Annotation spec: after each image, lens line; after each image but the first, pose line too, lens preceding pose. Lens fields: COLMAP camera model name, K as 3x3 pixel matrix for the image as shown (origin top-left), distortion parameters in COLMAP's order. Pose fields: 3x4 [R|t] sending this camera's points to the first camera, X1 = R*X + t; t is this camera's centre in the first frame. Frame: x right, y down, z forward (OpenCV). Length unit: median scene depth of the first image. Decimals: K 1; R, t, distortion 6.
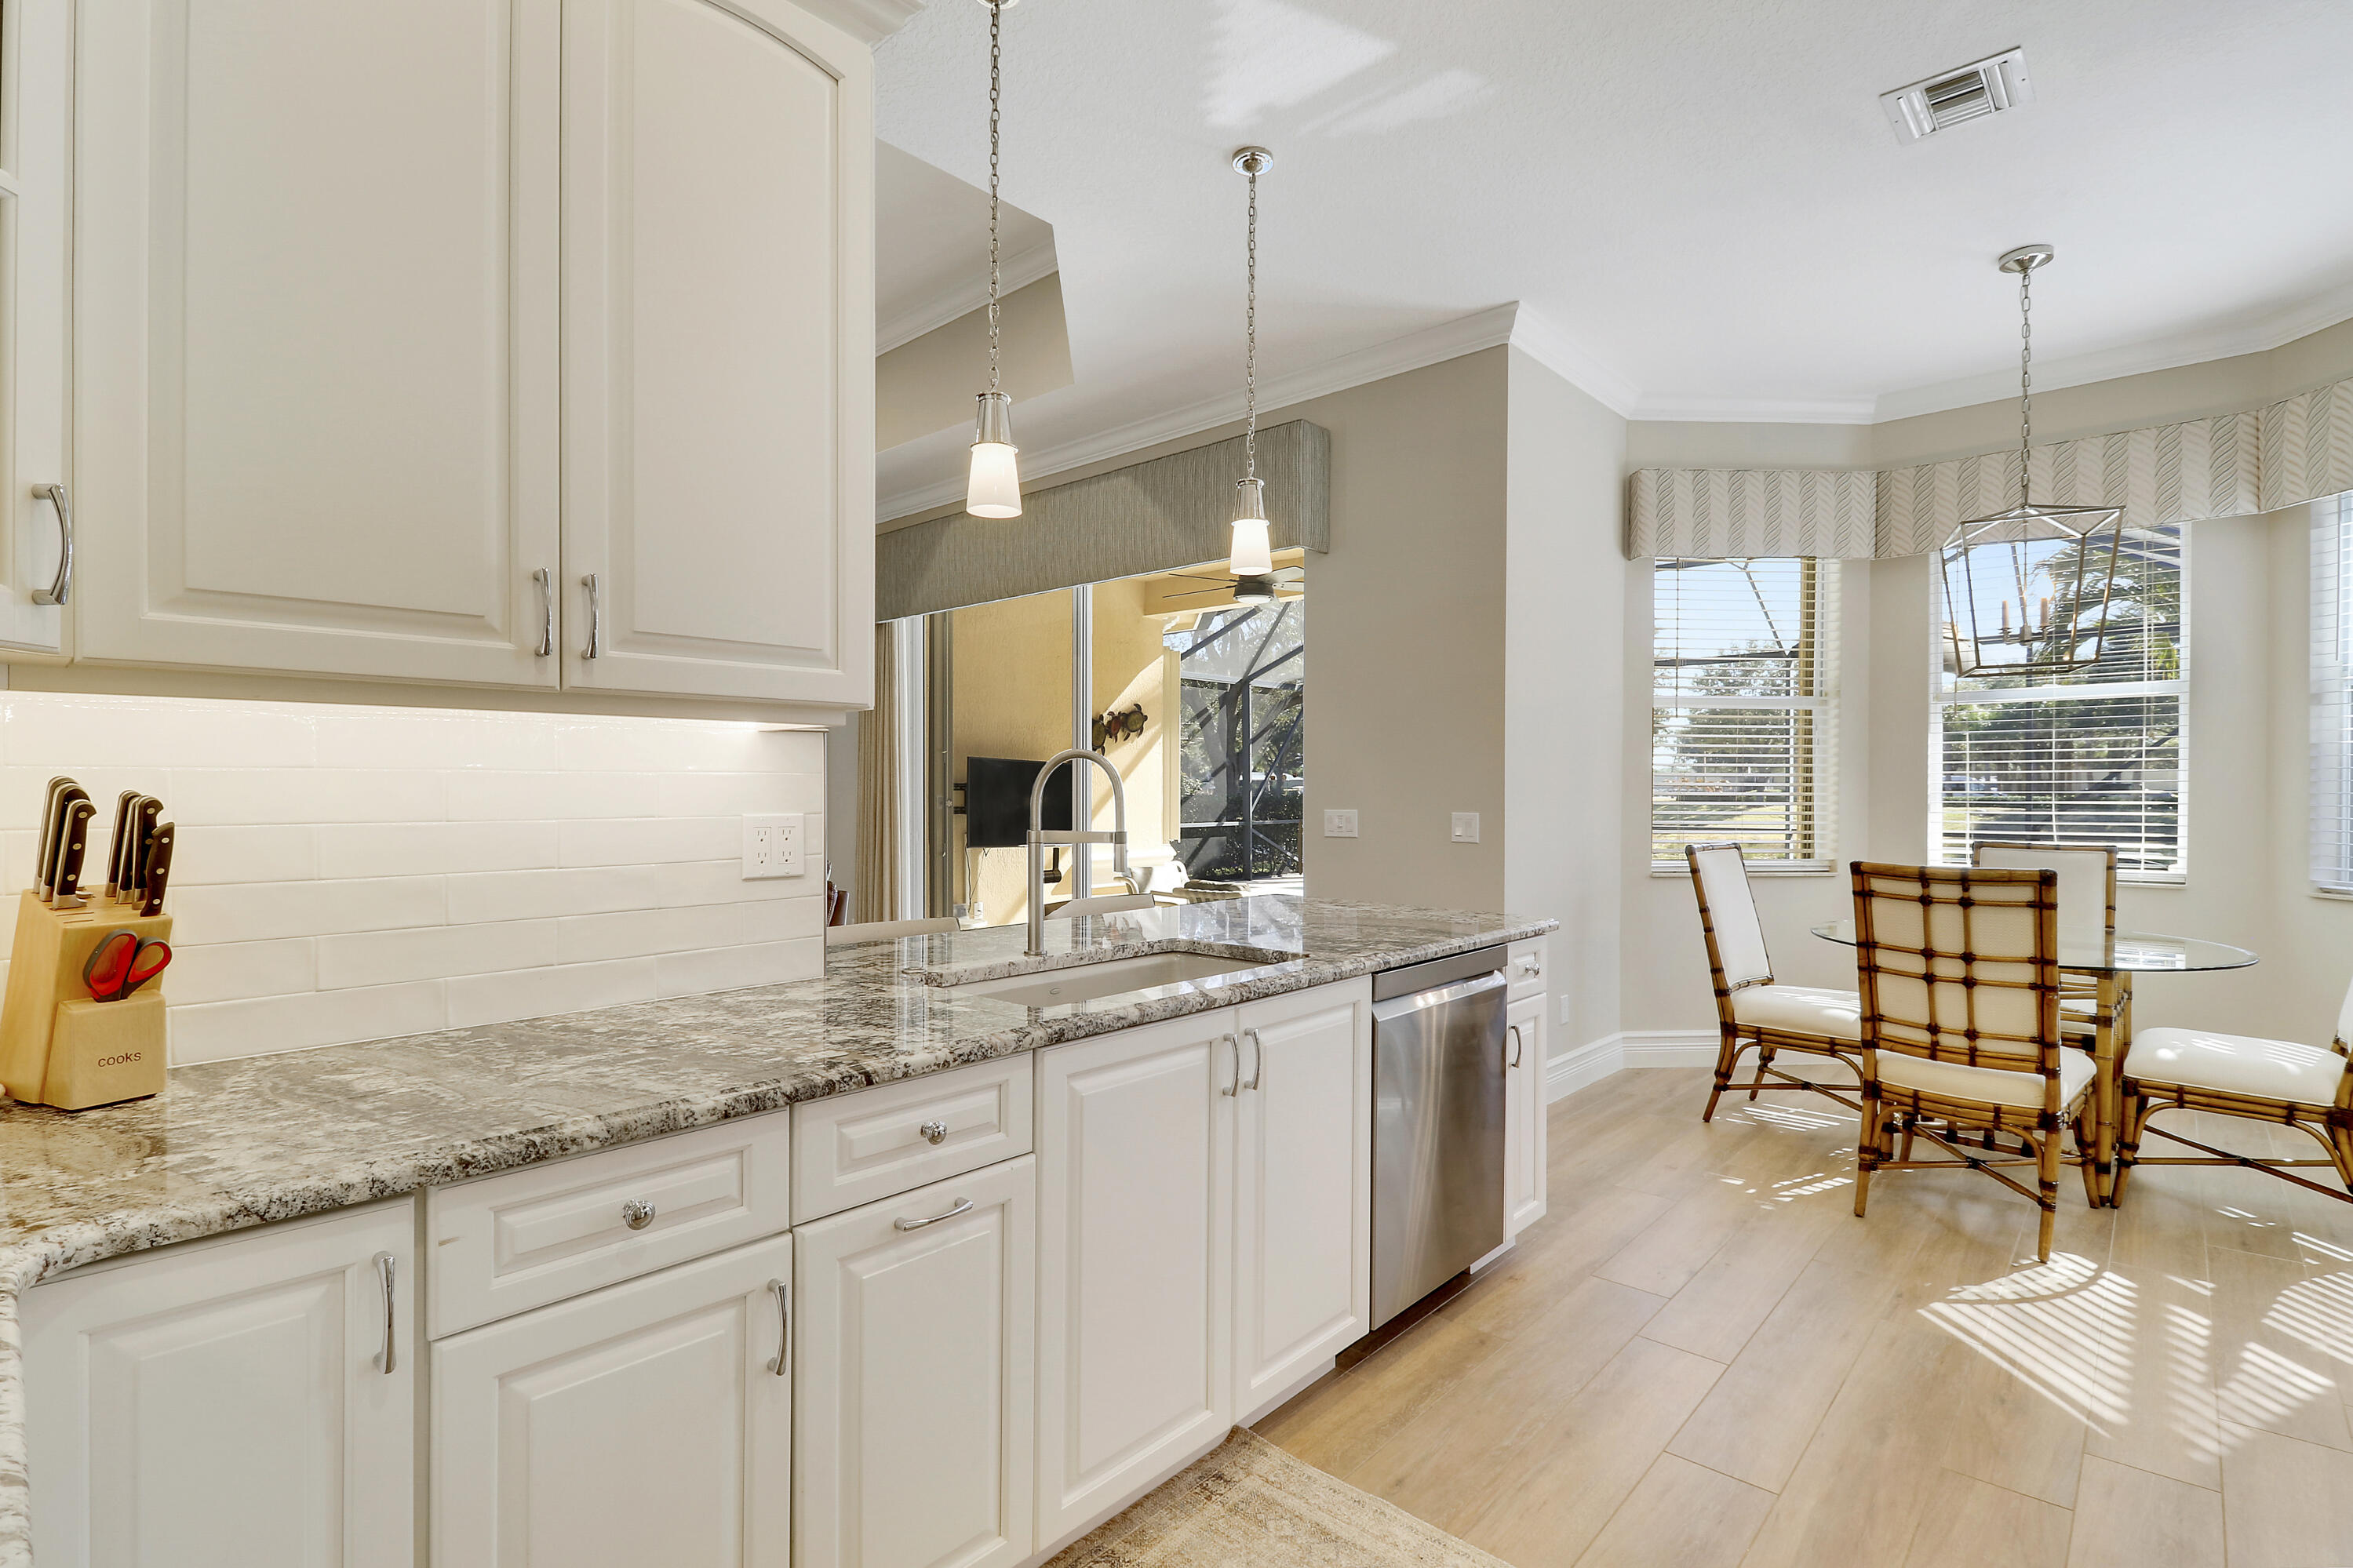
lens RADIAL K [[1099.3, 0, 1171.5], [0, 1099.3, 801.6], [0, 0, 1]] dist [0.007036, -0.012998]
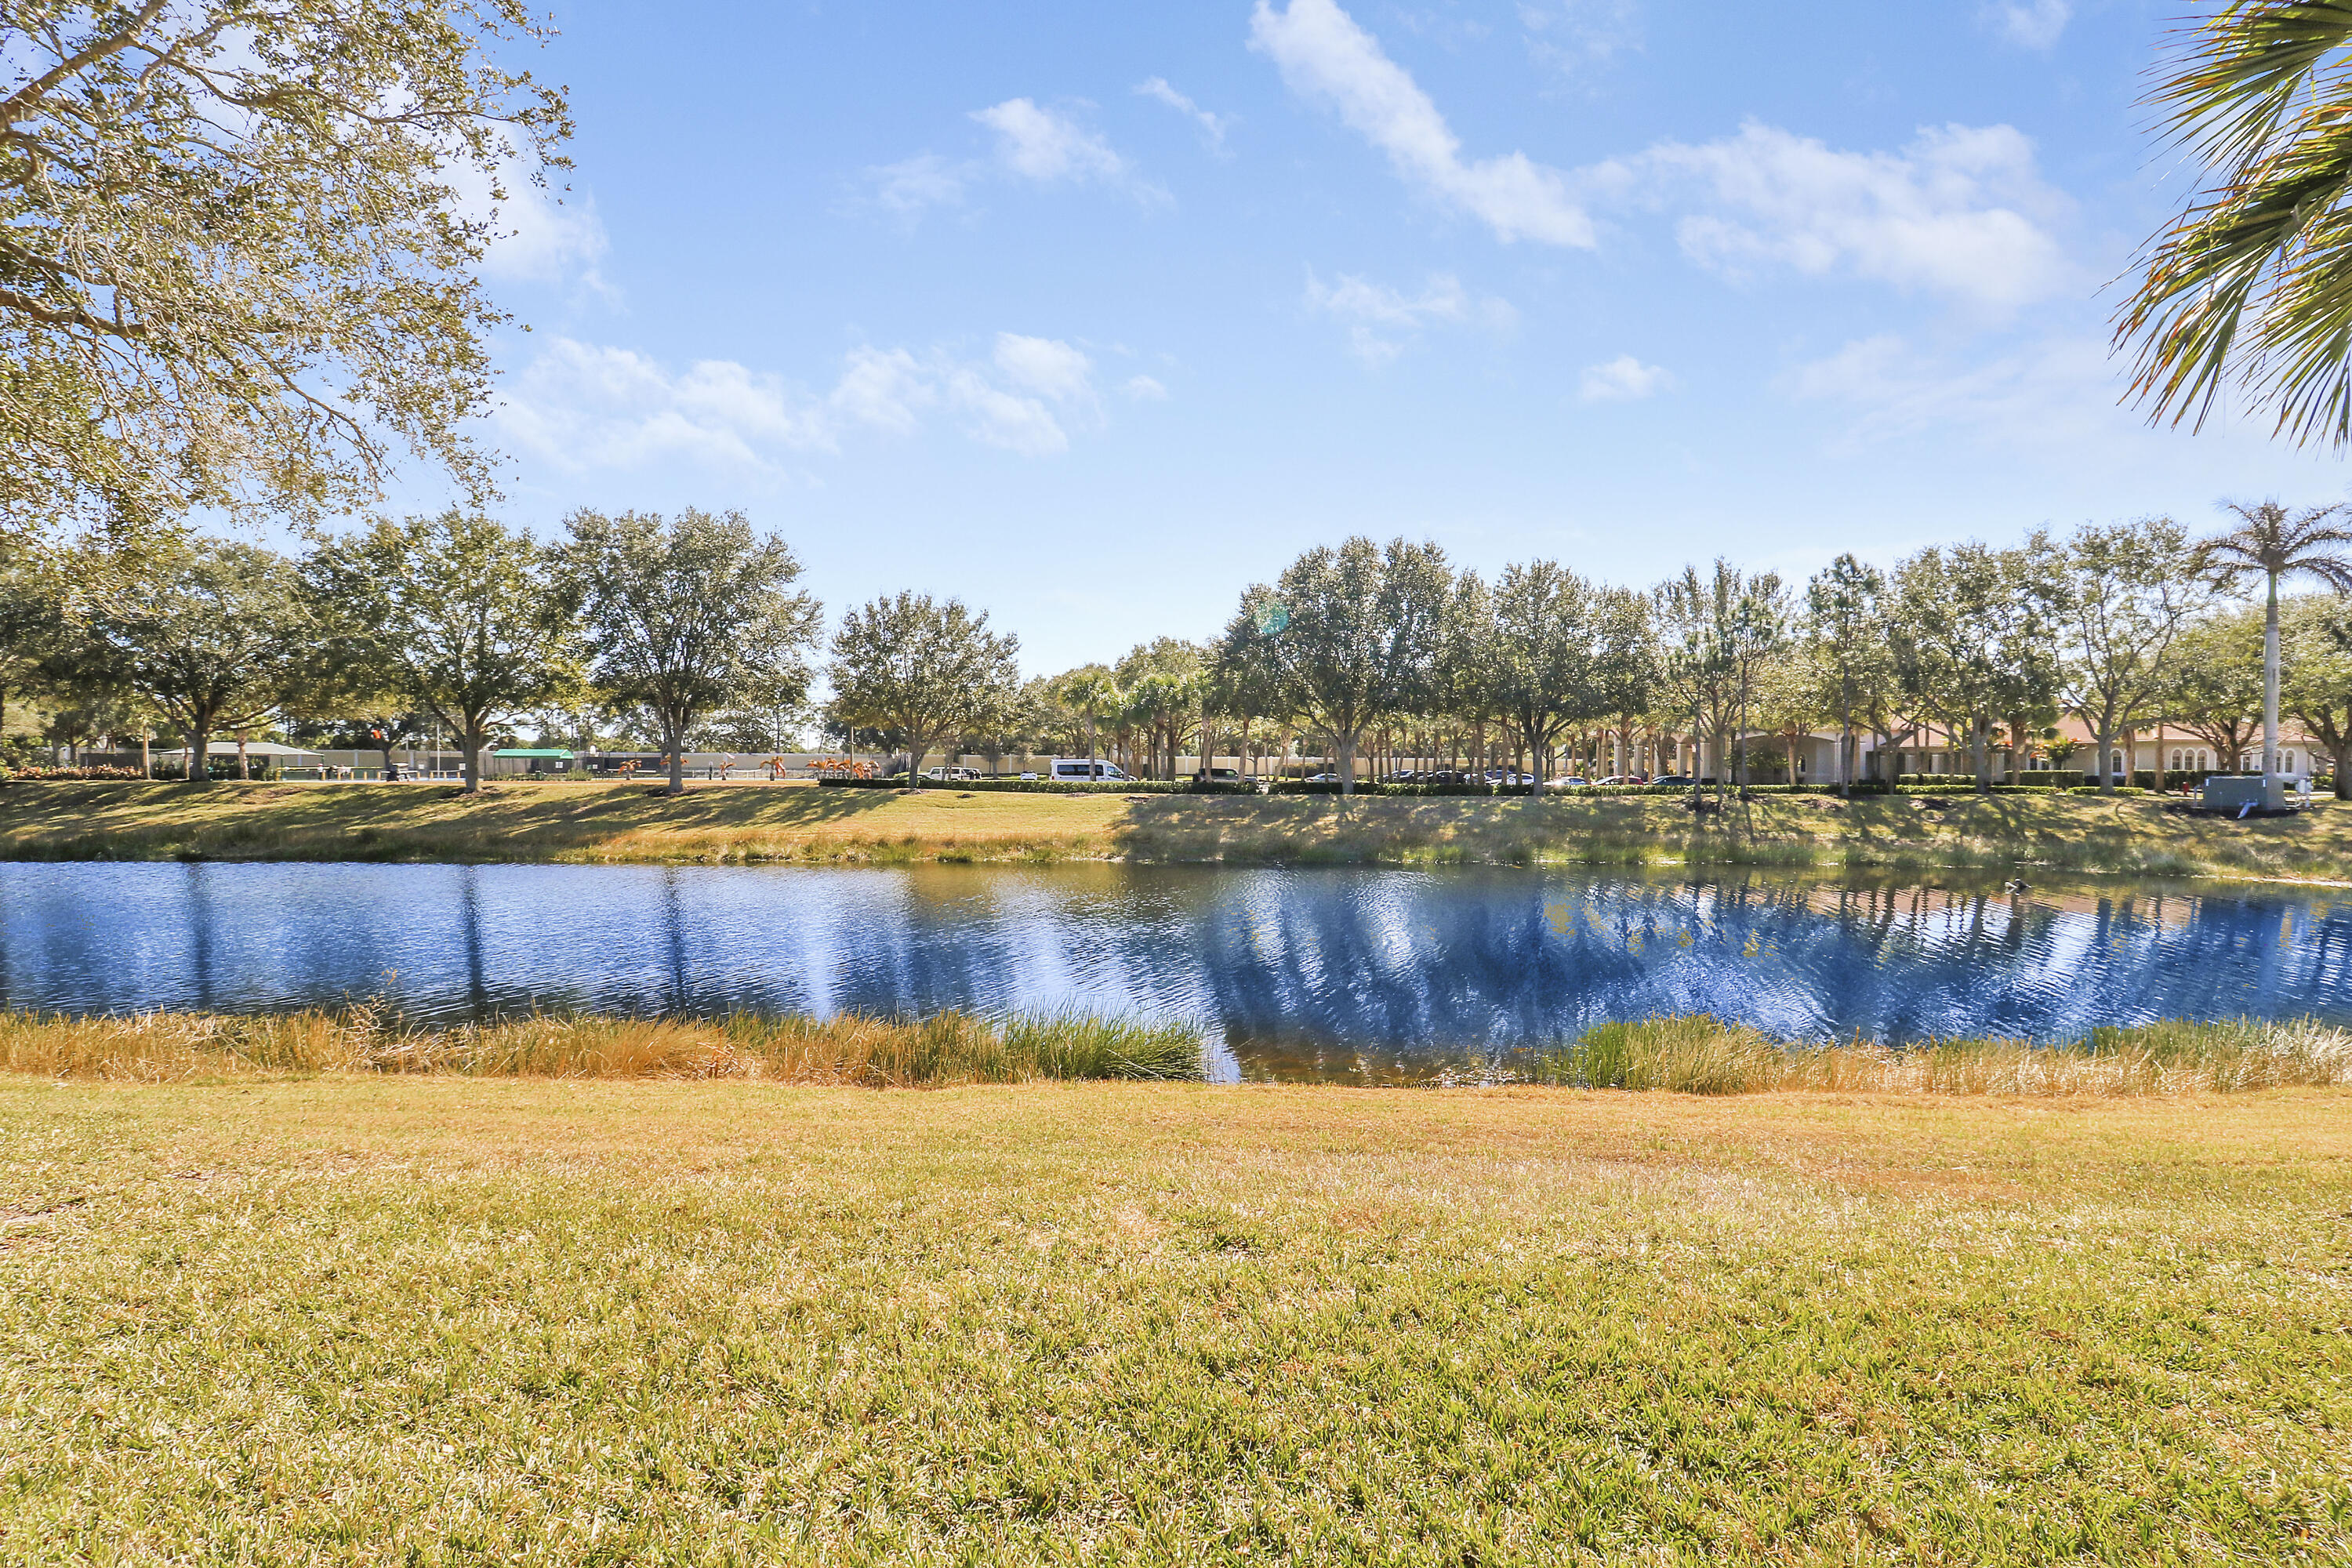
lens RADIAL K [[1099.0, 0, 1214.6], [0, 1099.0, 796.7], [0, 0, 1]] dist [-0.016830, -0.003622]
pose [[0.718804, -0.008975, 0.695155, 2.188109], [0.000184, 0.999919, 0.012719, -0.075733], [-0.695213, -0.009014, 0.718747, 4.448445]]
